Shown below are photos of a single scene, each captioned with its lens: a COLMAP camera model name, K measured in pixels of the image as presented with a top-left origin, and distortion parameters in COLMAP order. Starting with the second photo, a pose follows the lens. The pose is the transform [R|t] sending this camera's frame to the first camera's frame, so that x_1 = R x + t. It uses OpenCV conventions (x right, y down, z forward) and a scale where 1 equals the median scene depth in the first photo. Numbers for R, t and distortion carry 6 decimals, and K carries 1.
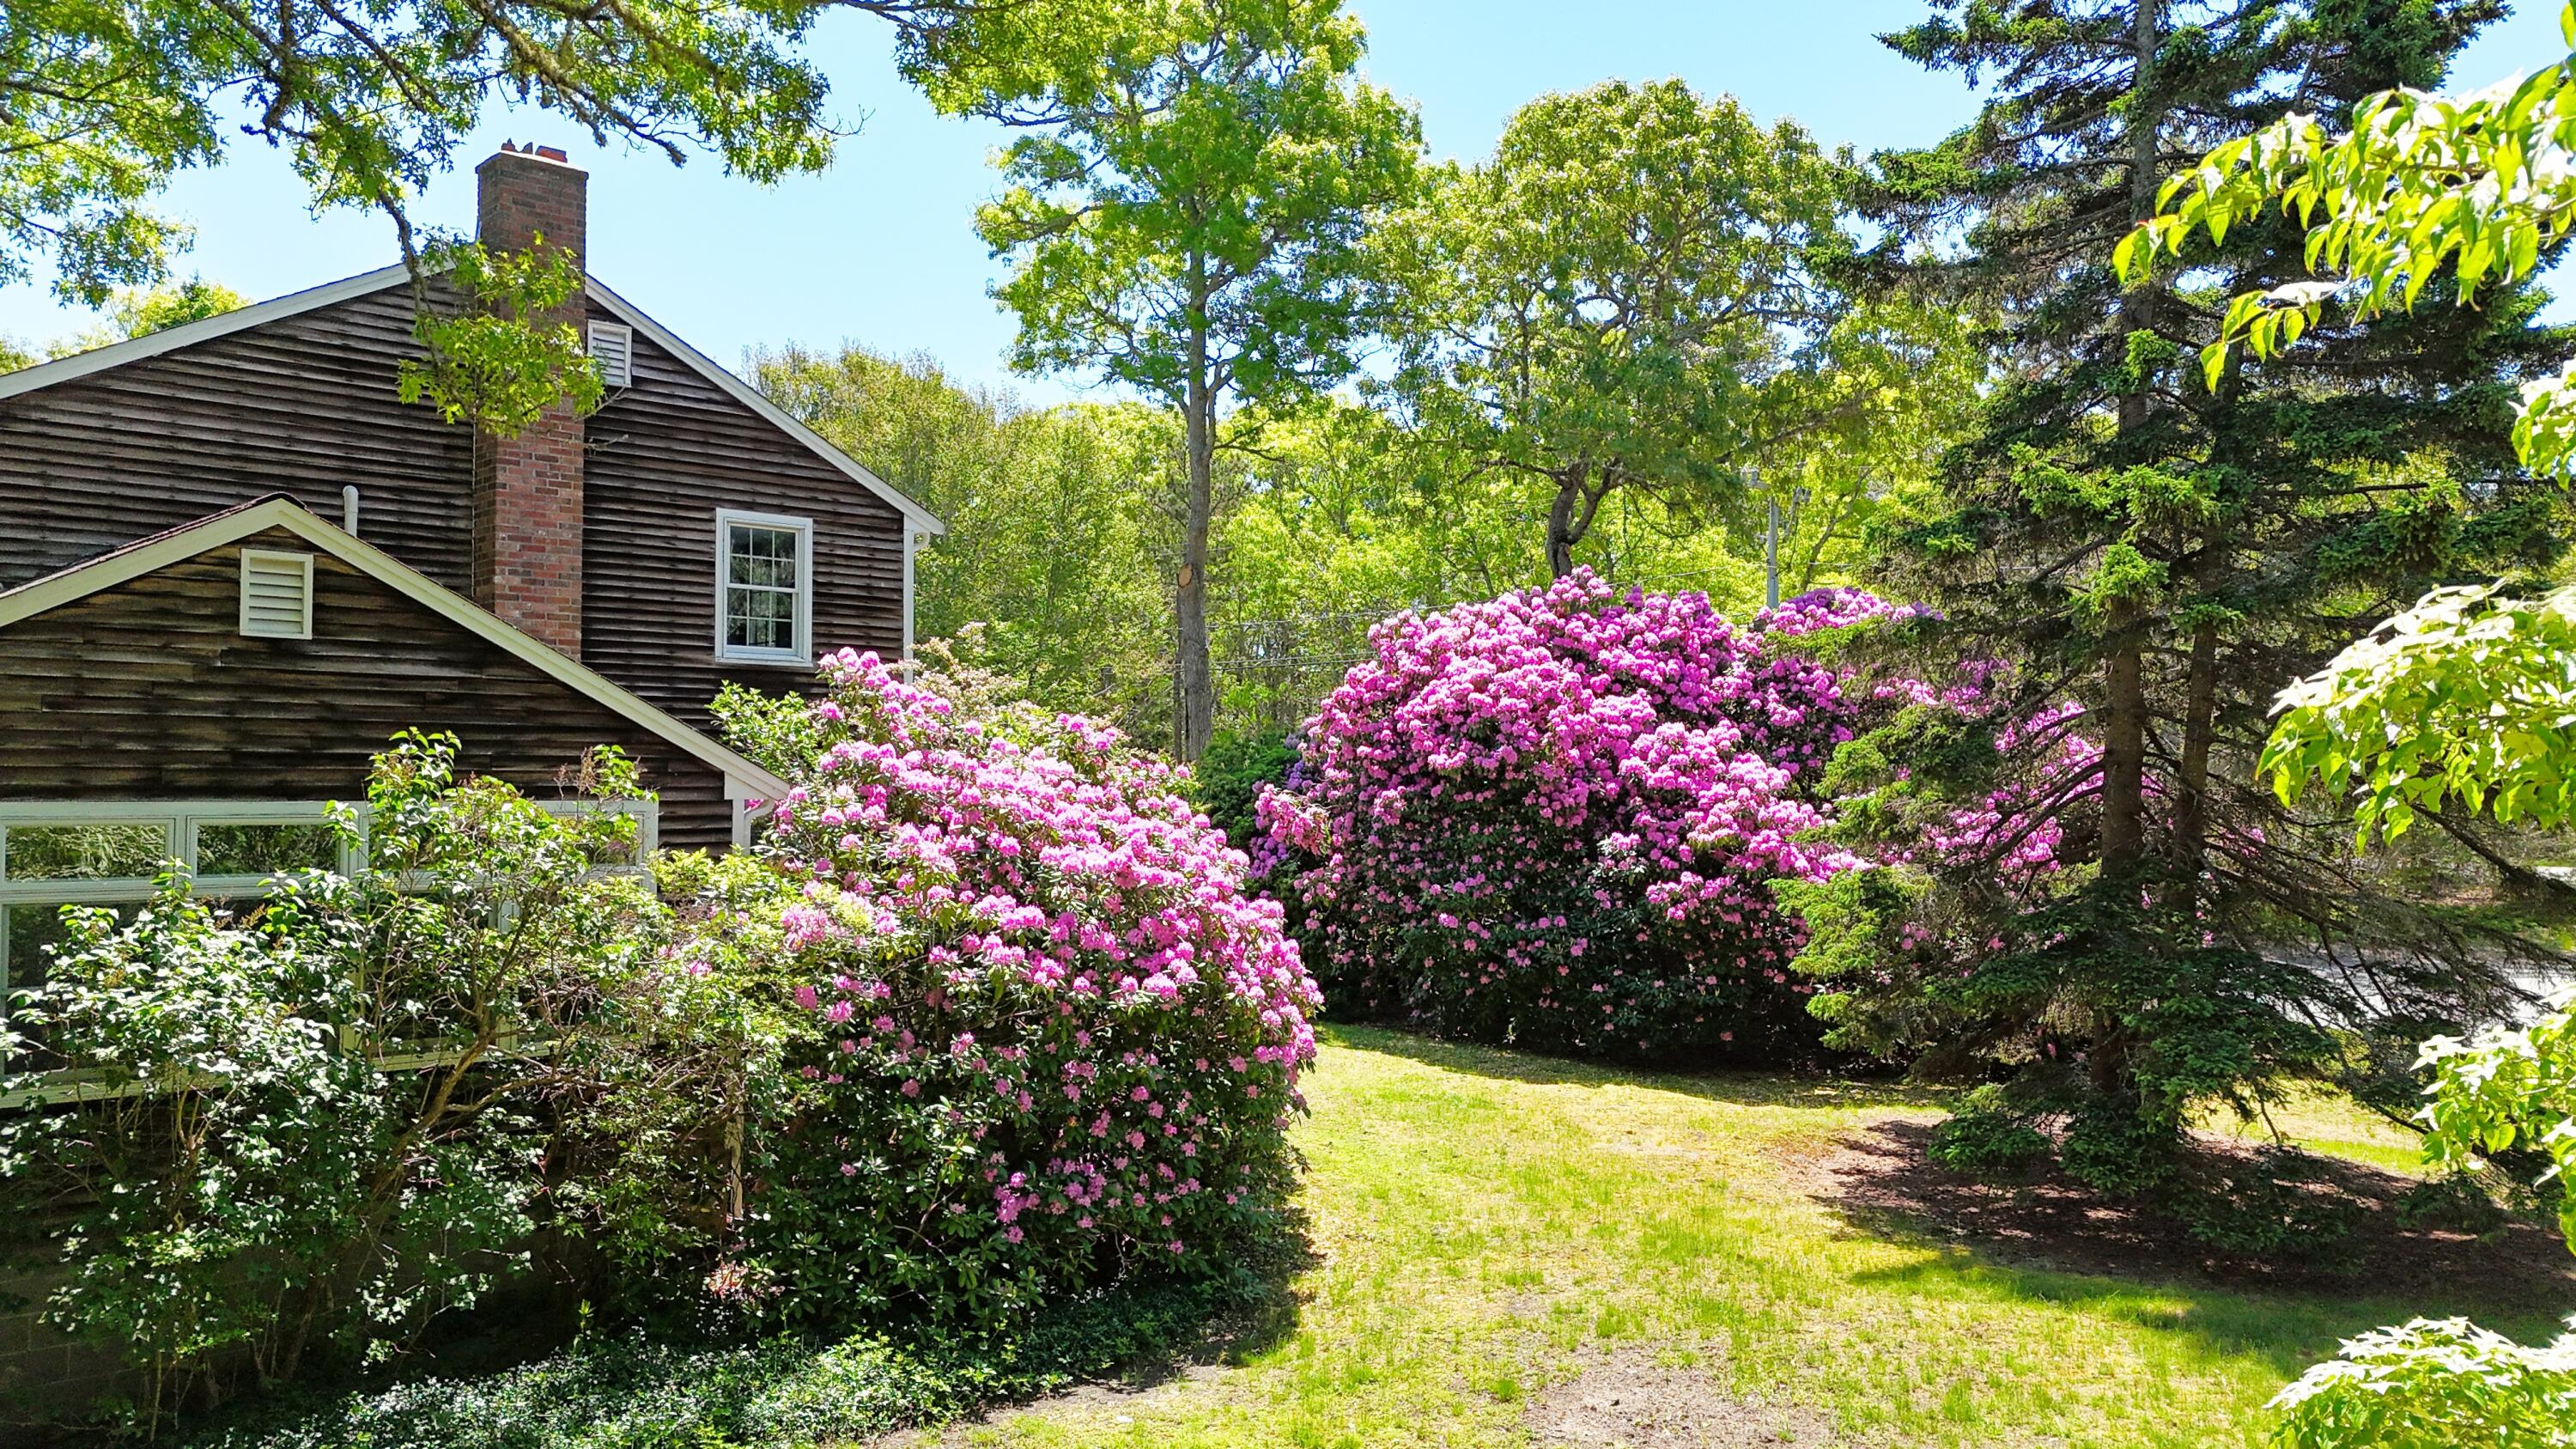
lens RADIAL K [[1922.0, 0, 1309.0], [0, 1922.0, 719.7], [0, 0, 1]] dist [0.058253, -0.027554]
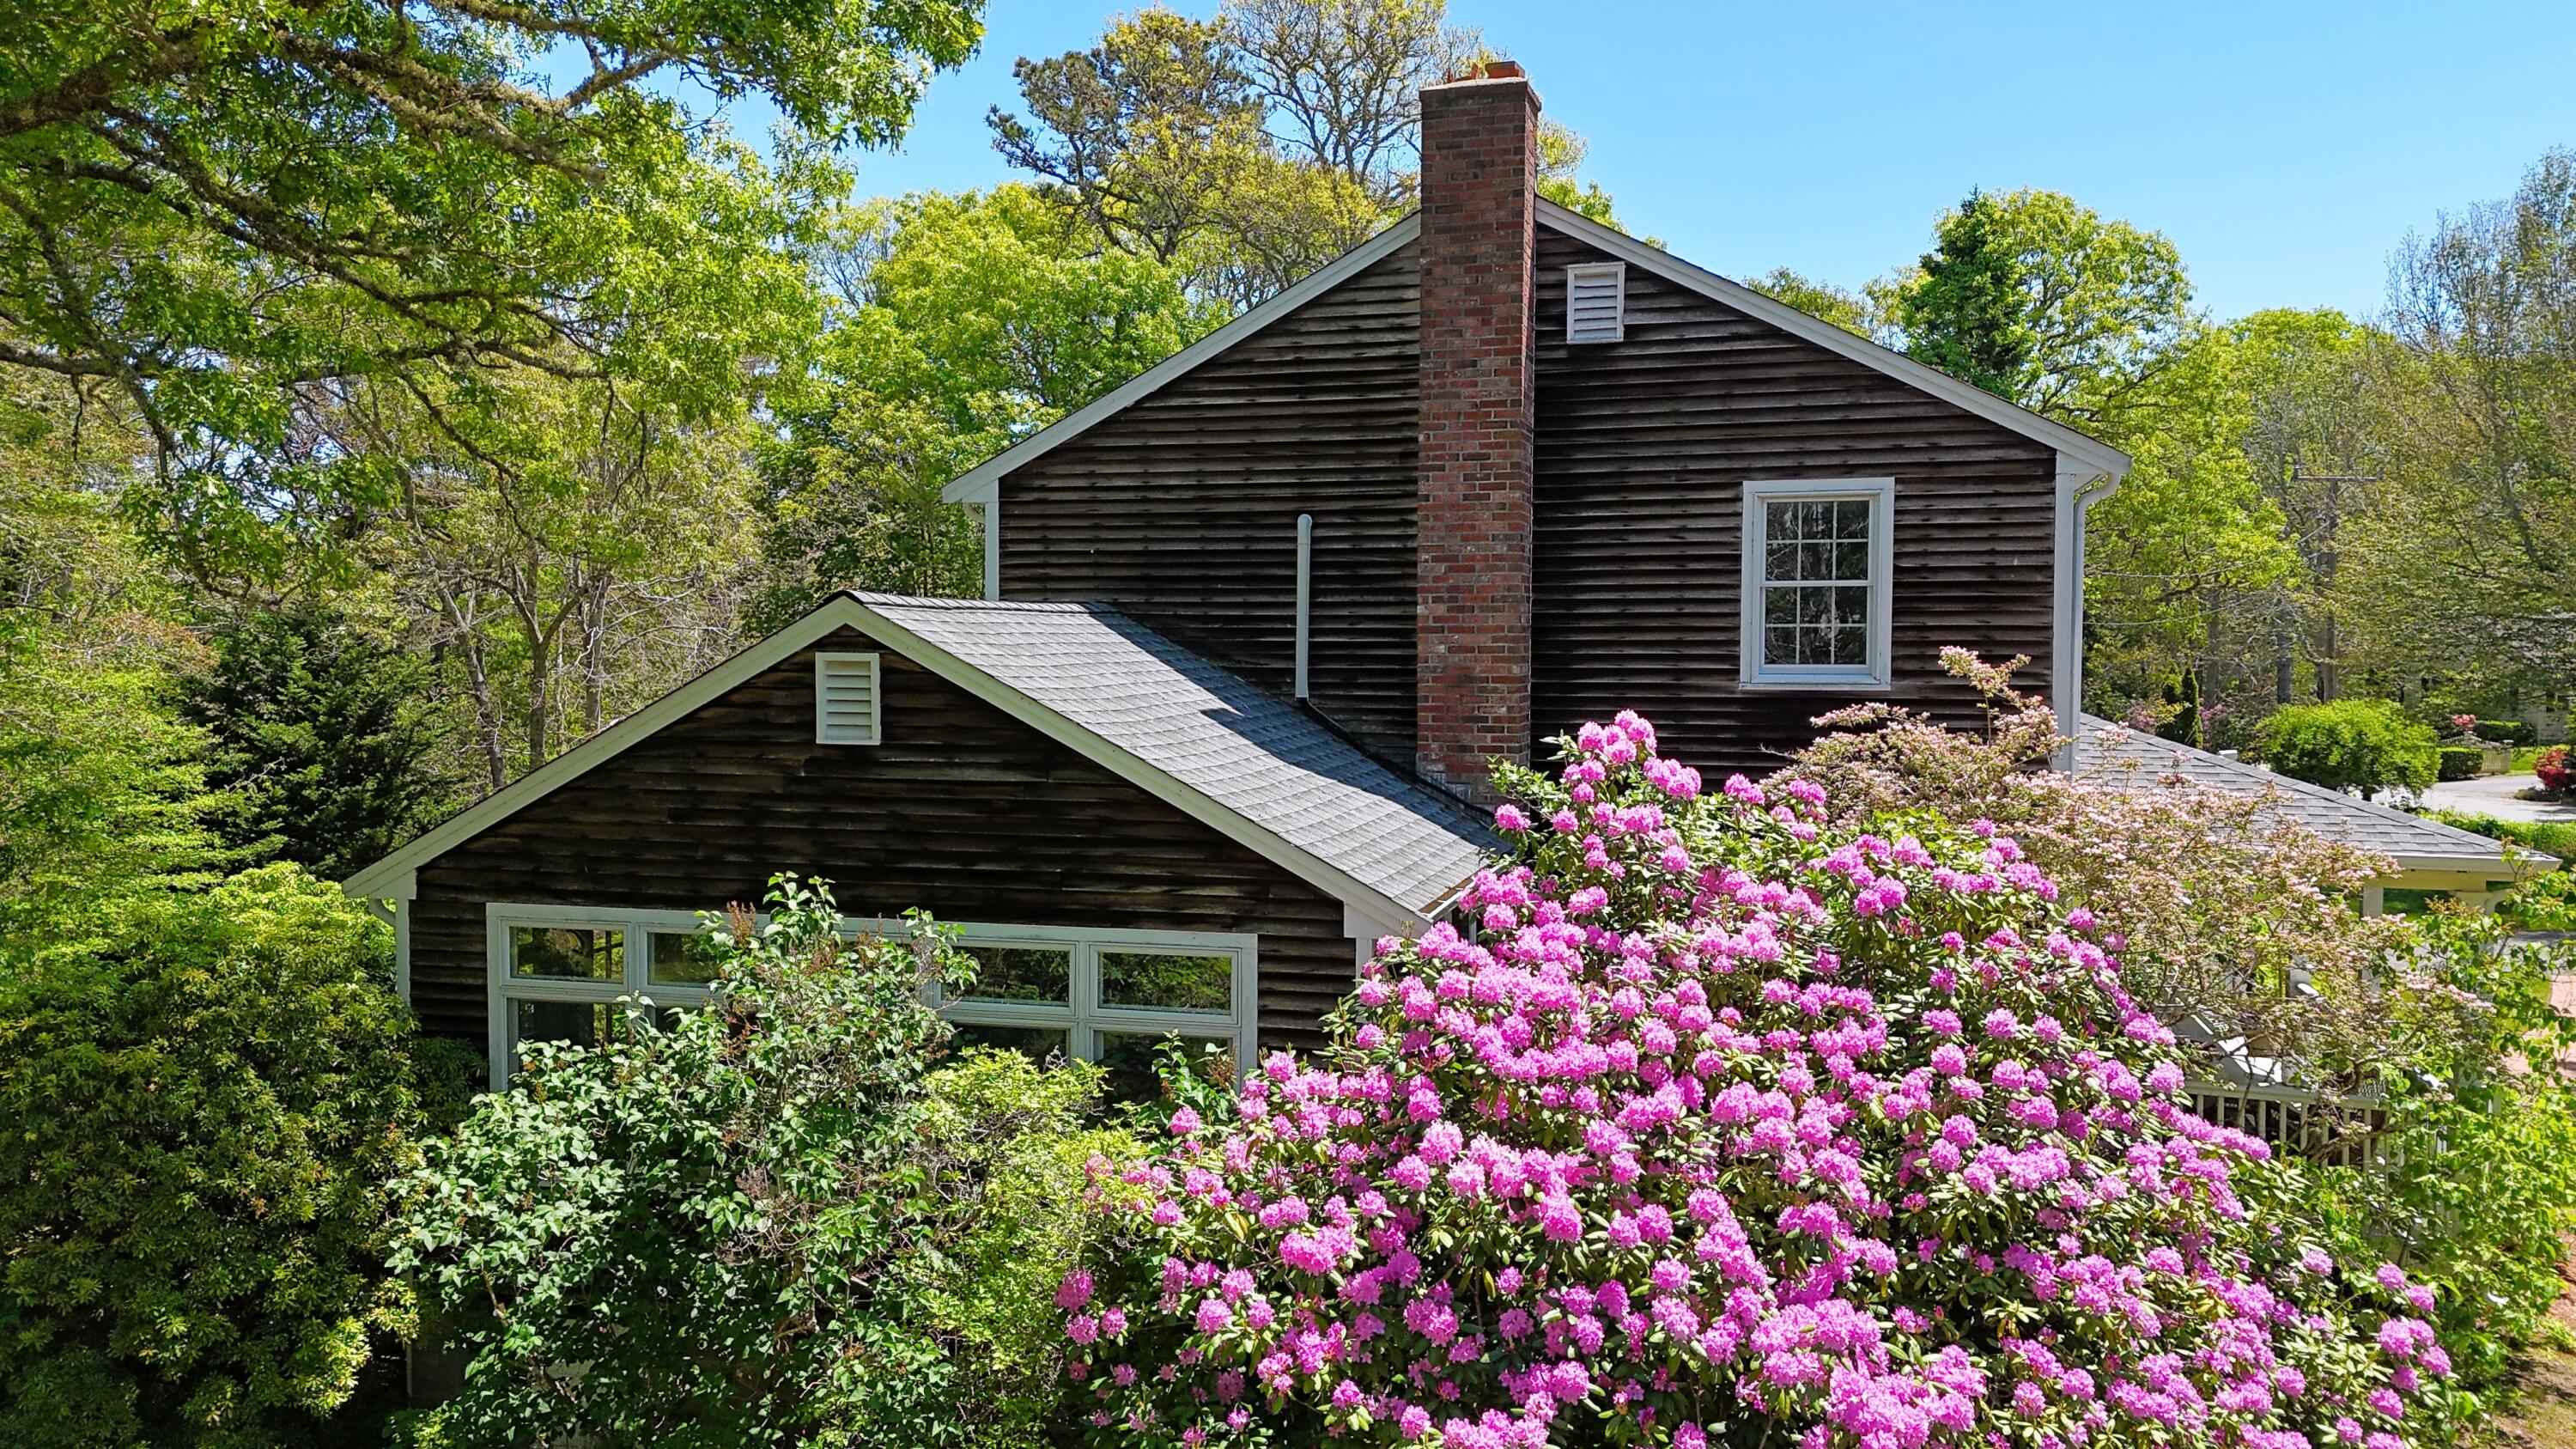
lens RADIAL K [[1922.0, 0, 1309.0], [0, 1922.0, 719.7], [0, 0, 1]] dist [0.058253, -0.027554]
pose [[0.499410, 0.031246, -0.865802, 0.281510], [0.032676, 0.997959, 0.054863, -0.071249], [0.865750, -0.055690, 0.497369, 0.533428]]
